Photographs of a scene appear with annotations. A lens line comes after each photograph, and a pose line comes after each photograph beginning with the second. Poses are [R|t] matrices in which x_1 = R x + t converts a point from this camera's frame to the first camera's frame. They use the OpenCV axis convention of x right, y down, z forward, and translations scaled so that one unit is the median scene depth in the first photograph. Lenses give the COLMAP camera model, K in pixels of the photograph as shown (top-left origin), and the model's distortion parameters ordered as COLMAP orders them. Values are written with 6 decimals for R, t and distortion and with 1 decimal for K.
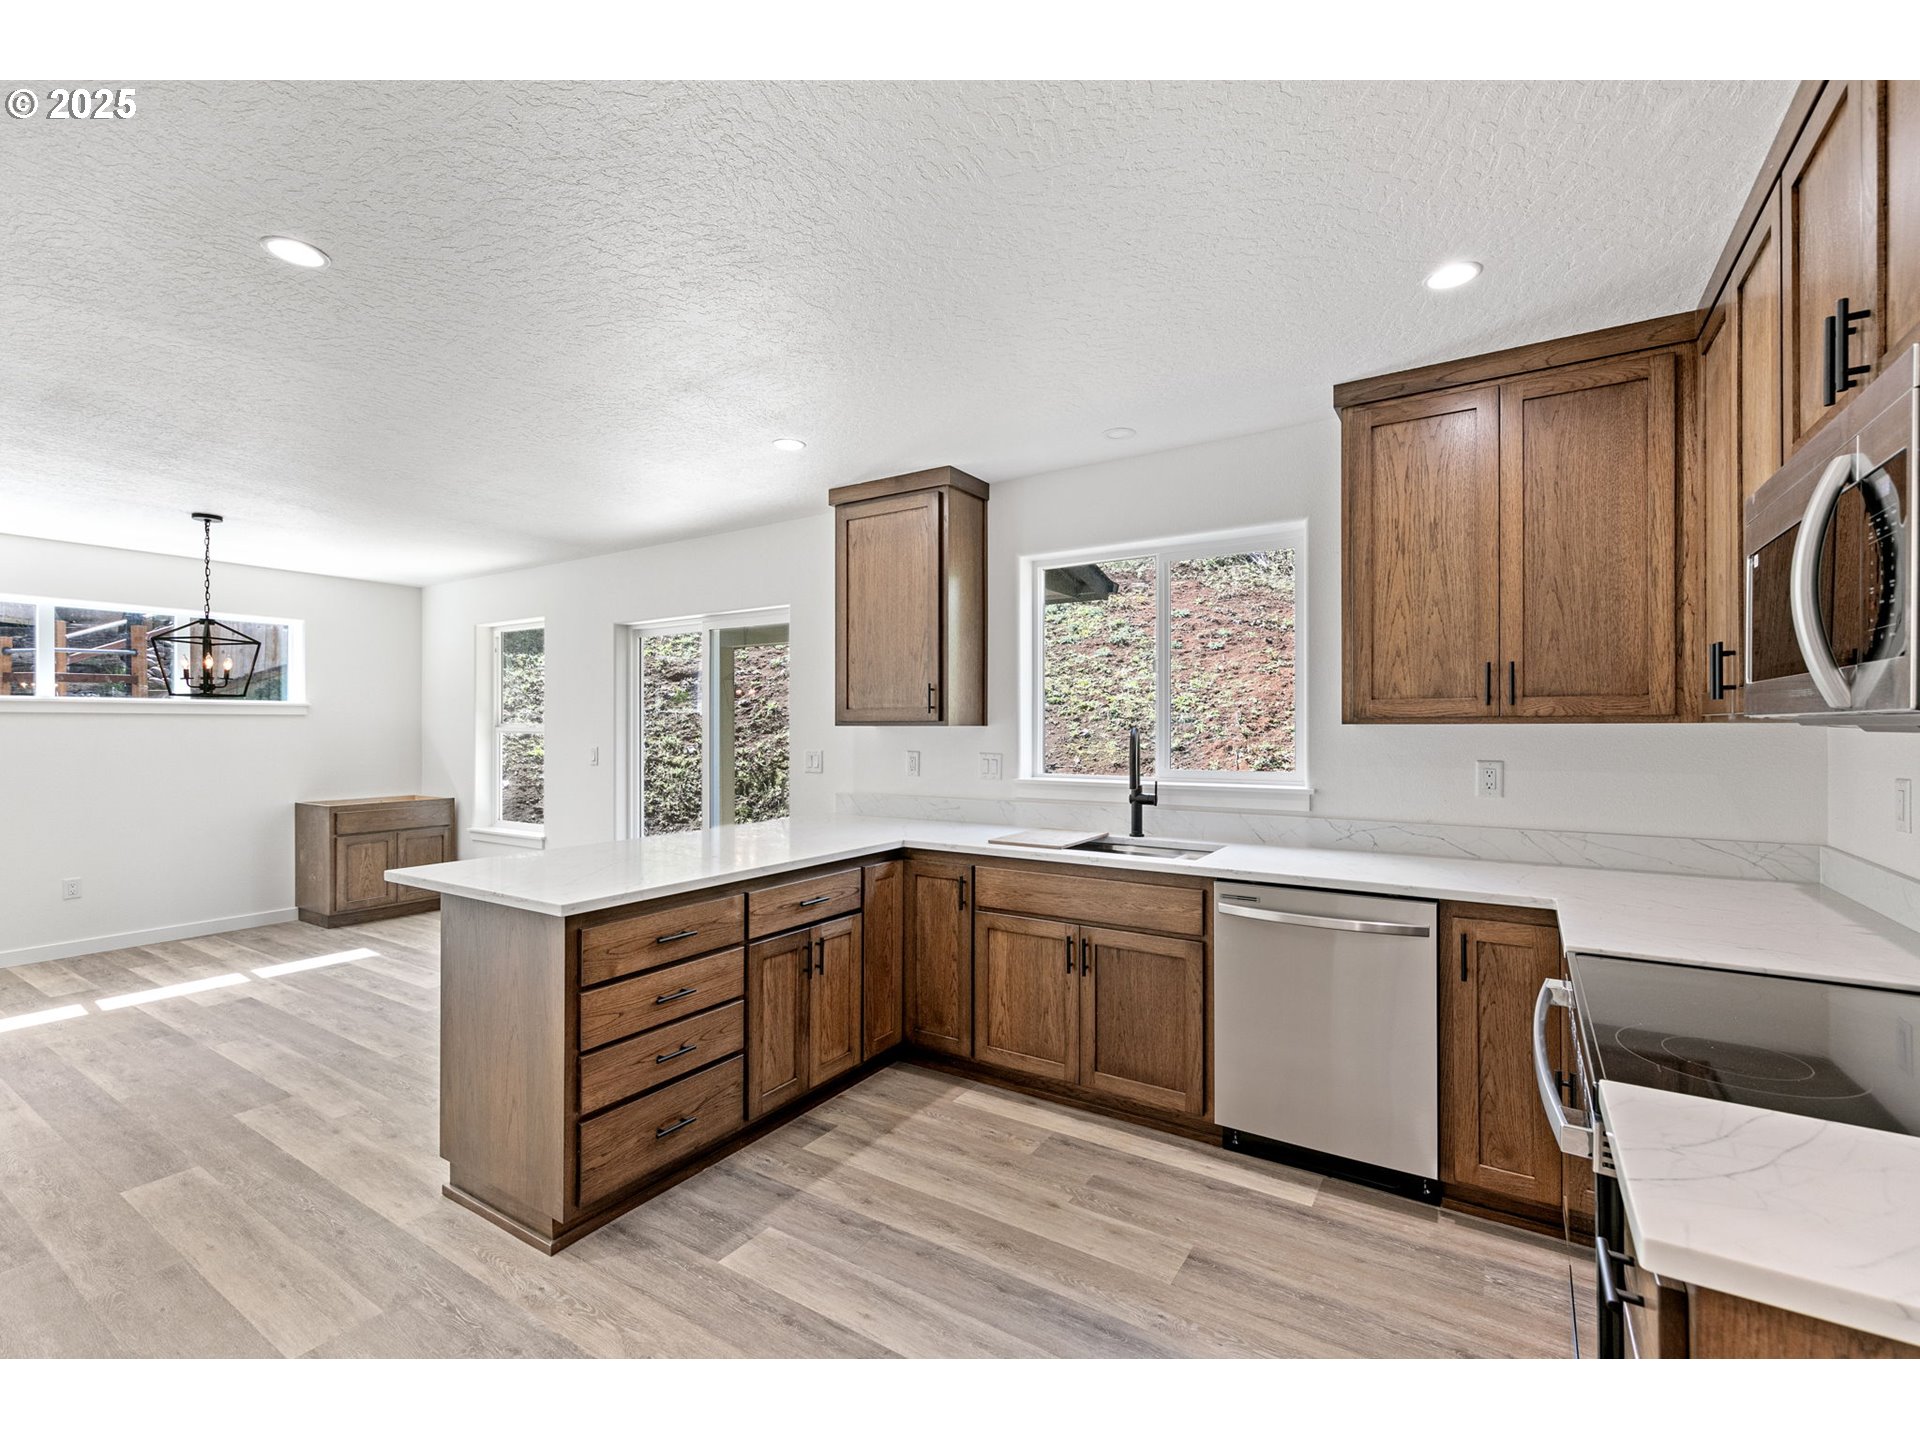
lens RADIAL K [[839.9, 0, 970.2], [0, 839.9, 725.7], [0, 0, 1]] dist [0.005580, 0.000622]
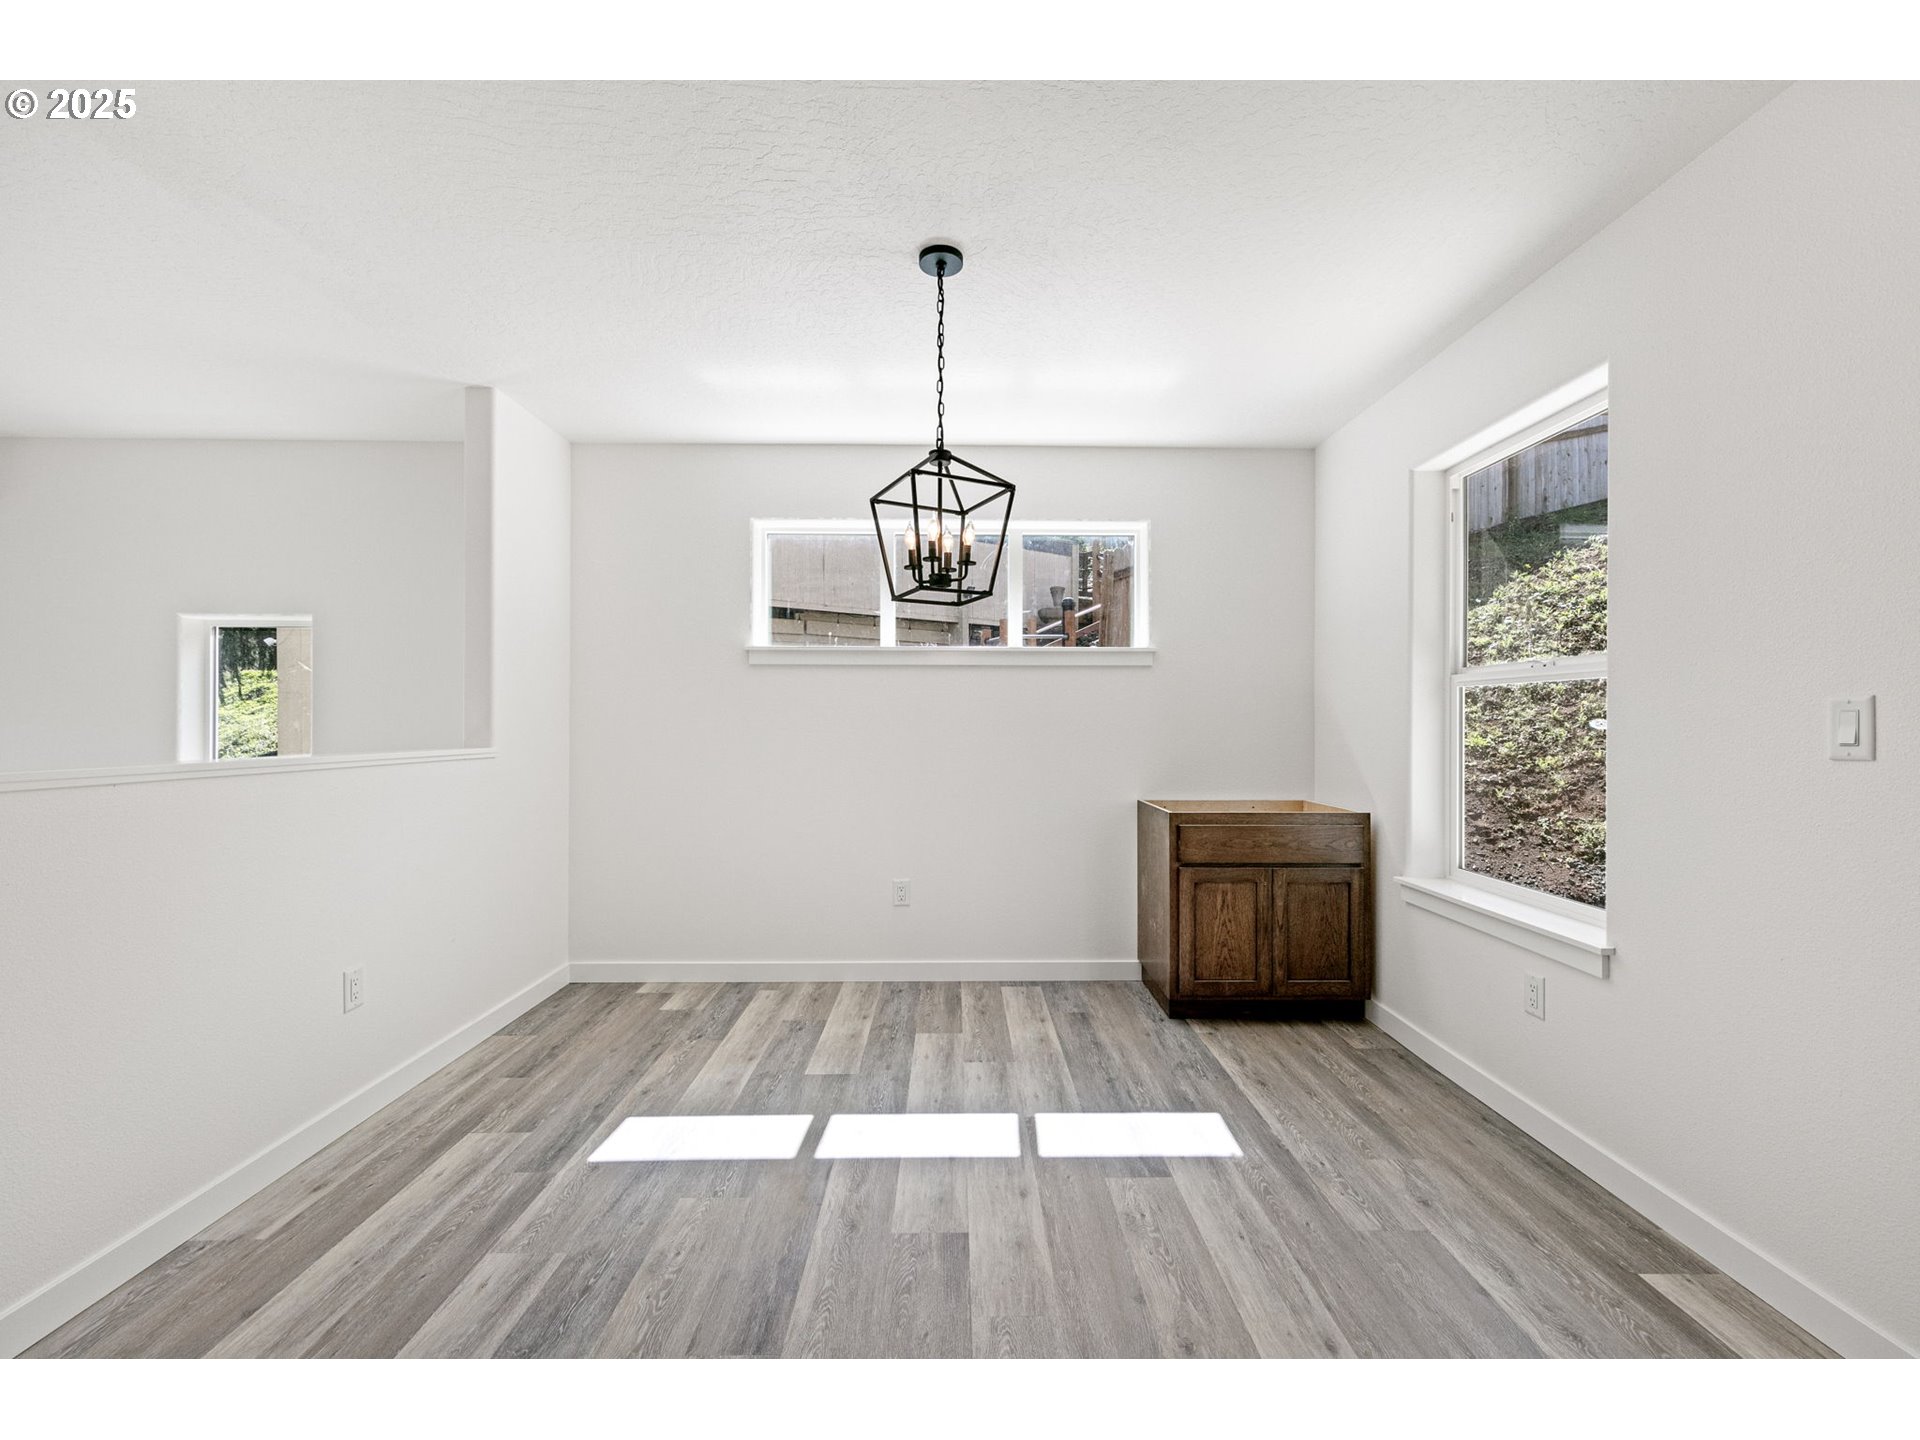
lens RADIAL K [[796.4, 0, 967.1], [0, 796.4, 723.7], [0, 0, 1]] dist [0.006949, -0.000977]
pose [[0.544011, 0.000332, -0.839078, -0.359089], [-0.002171, 0.999997, -0.001012, 0.033382], [0.839075, 0.002372, 0.544010, 0.560862]]
